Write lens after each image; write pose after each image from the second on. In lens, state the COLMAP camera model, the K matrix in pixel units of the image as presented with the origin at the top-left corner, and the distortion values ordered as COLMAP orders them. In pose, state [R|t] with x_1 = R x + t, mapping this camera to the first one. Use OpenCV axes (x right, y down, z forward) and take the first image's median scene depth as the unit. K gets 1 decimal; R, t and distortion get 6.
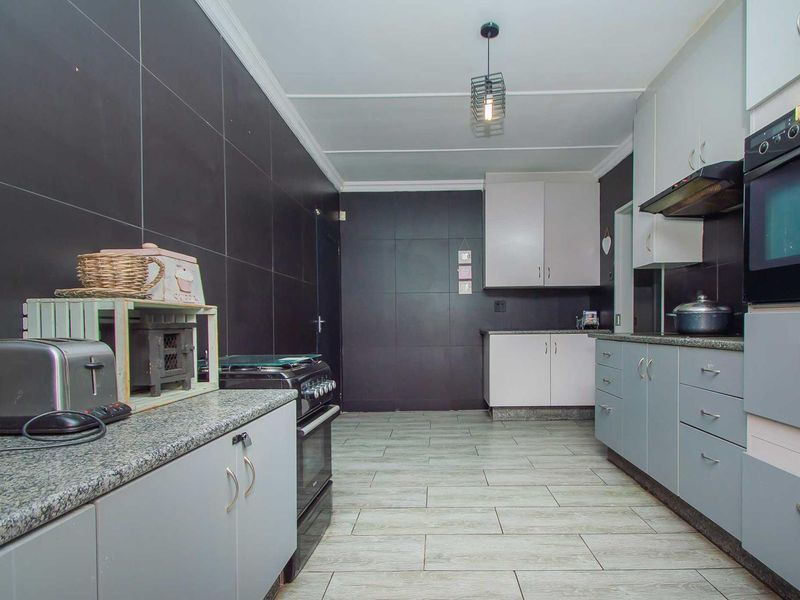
lens RADIAL K [[416.8, 0, 400.1], [0, 416.8, 319.4], [0, 0, 1]] dist [-0.005487, -0.001341]
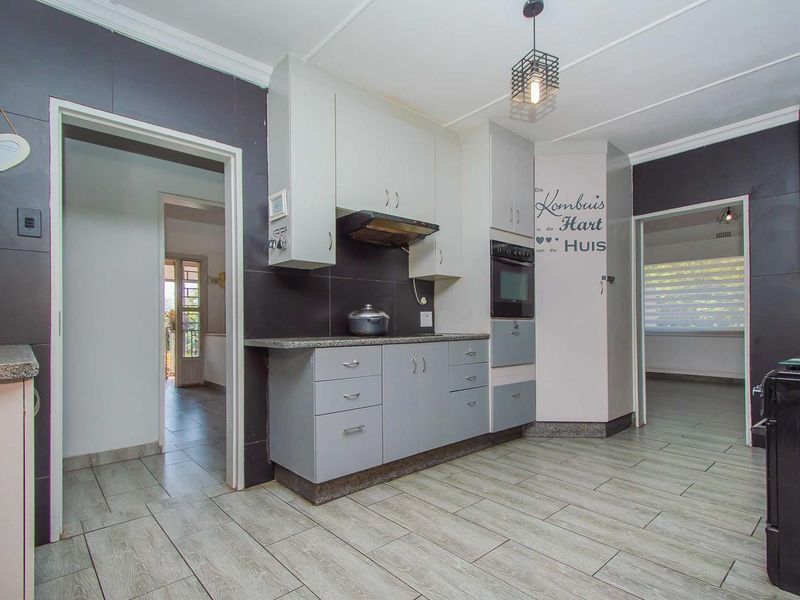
lens RADIAL K [[416.8, 0, 400.1], [0, 416.8, 319.4], [0, 0, 1]] dist [-0.005487, -0.001341]
pose [[-0.719256, 0.016085, 0.694559, -0.197054], [0.010398, 0.999869, -0.012388, 0.003825], [-0.694668, -0.001688, -0.719329, 1.862625]]
